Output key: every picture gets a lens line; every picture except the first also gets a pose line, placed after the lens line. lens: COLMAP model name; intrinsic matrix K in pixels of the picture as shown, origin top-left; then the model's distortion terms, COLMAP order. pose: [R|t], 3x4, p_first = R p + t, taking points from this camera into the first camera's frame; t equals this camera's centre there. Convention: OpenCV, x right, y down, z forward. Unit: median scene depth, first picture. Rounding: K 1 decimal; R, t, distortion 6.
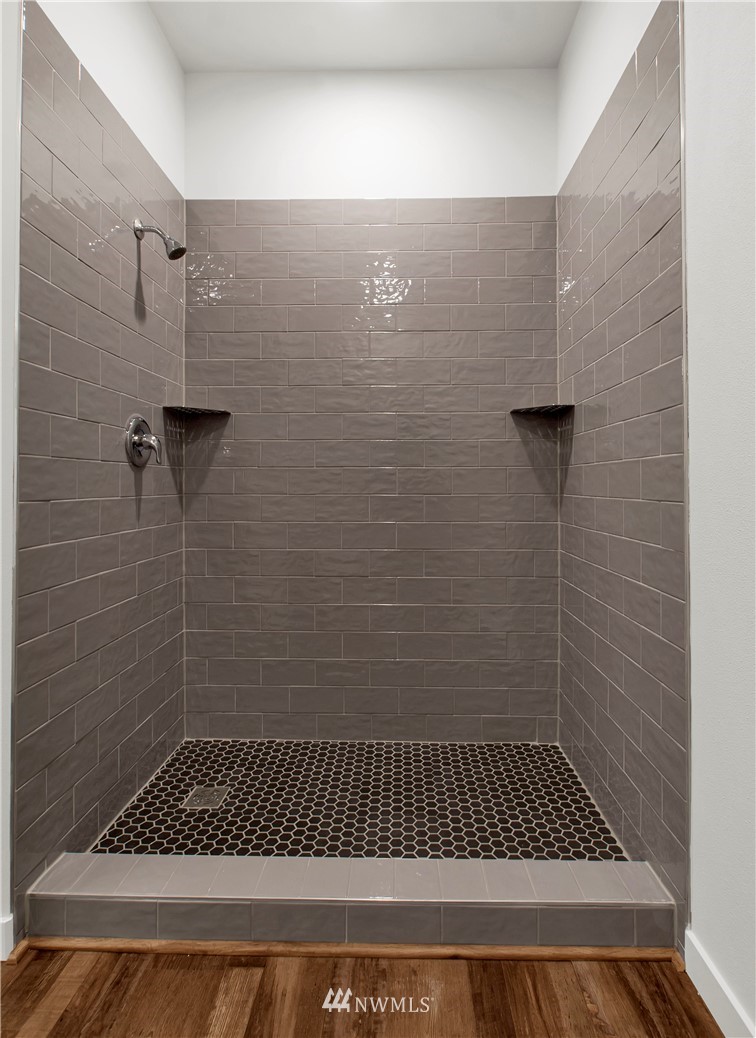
lens RADIAL K [[509.2, 0, 387.1], [0, 509.2, 484.2], [0, 0, 1]] dist [-0.005853, -0.001440]
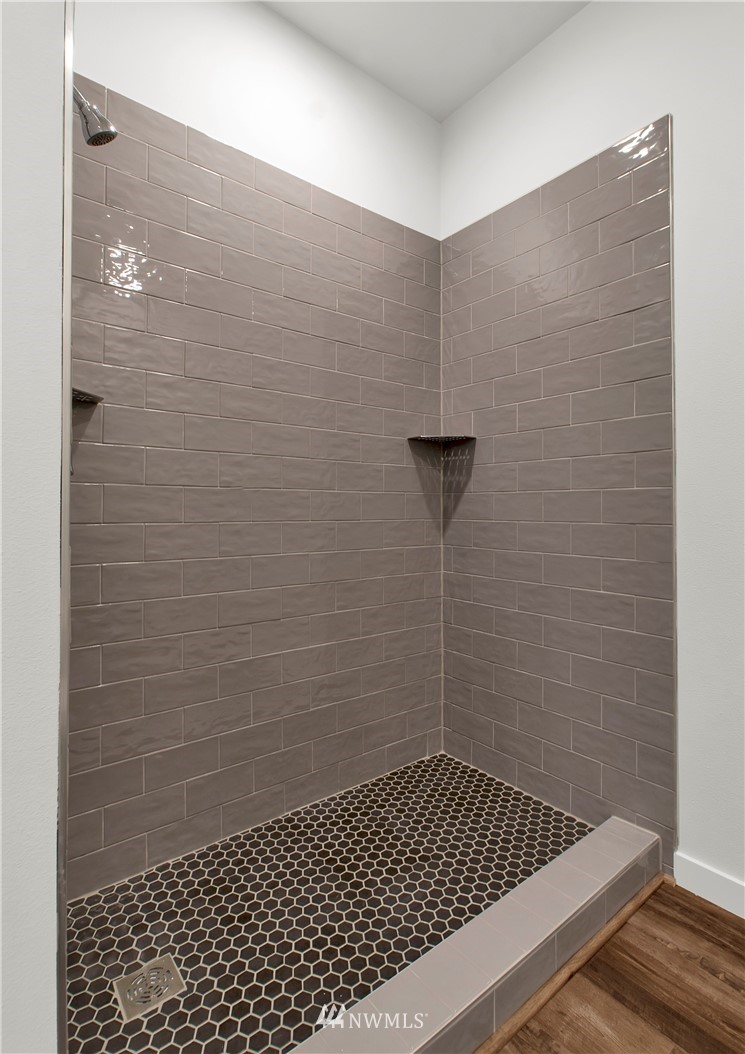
lens RADIAL K [[513.8, 0, 352.1], [0, 513.8, 508.1], [0, 0, 1]] dist [0.000418, -0.003296]
pose [[0.775744, 0.004213, 0.631033, -0.543171], [-0.003490, 0.999991, -0.002387, -0.000519], [-0.631038, -0.000350, 0.775752, 0.303403]]
